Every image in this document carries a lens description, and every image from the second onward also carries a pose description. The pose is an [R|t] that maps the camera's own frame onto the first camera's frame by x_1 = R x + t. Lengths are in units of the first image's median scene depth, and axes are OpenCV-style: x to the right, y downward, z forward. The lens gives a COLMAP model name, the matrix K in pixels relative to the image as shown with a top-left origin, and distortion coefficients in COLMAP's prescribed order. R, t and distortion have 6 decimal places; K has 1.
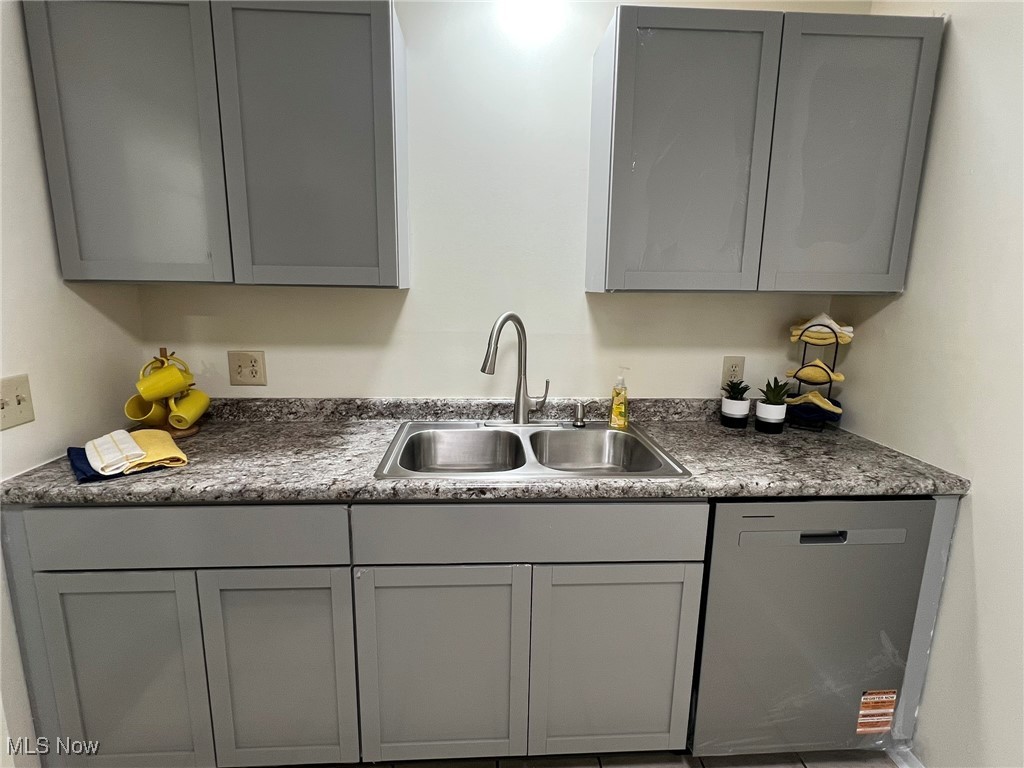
lens RADIAL K [[516.0, 0, 509.7], [0, 516.0, 391.1], [0, 0, 1]] dist [0.005125, -0.000803]
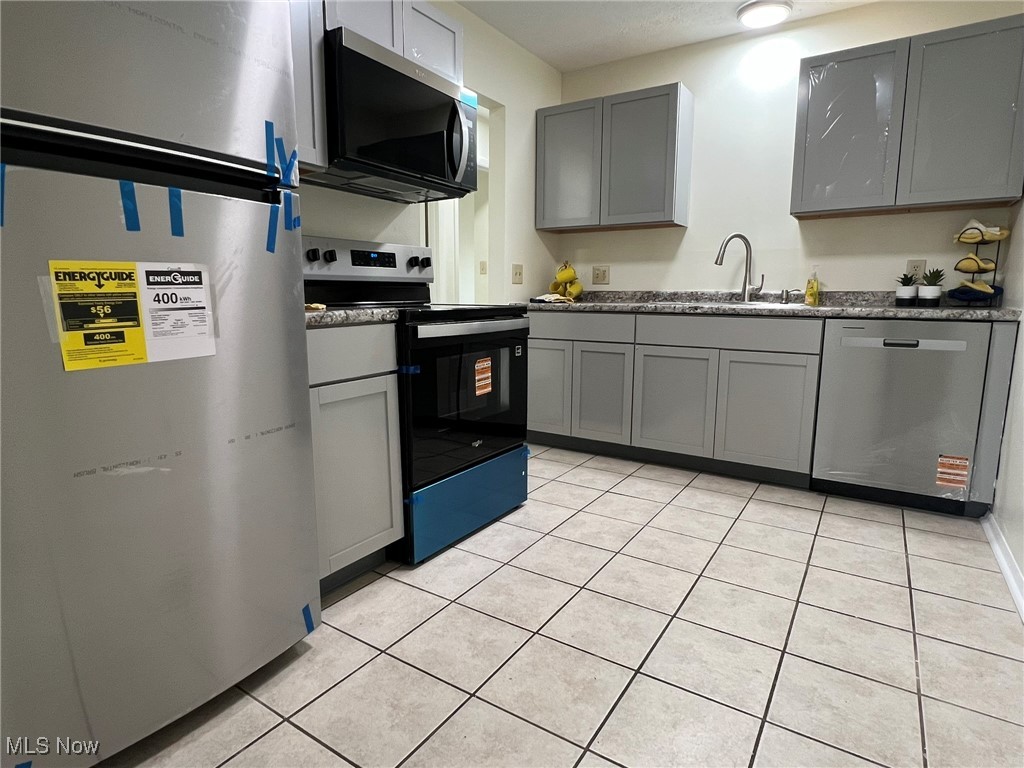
lens RADIAL K [[572.3, 0, 502.0], [0, 572.3, 384.2], [0, 0, 1]] dist [-0.002308, -0.000850]
pose [[0.800873, 0.082847, -0.593076, 0.576618], [-0.107436, 0.994193, -0.006200, 0.477937], [0.589118, 0.068683, 0.805122, -1.056595]]
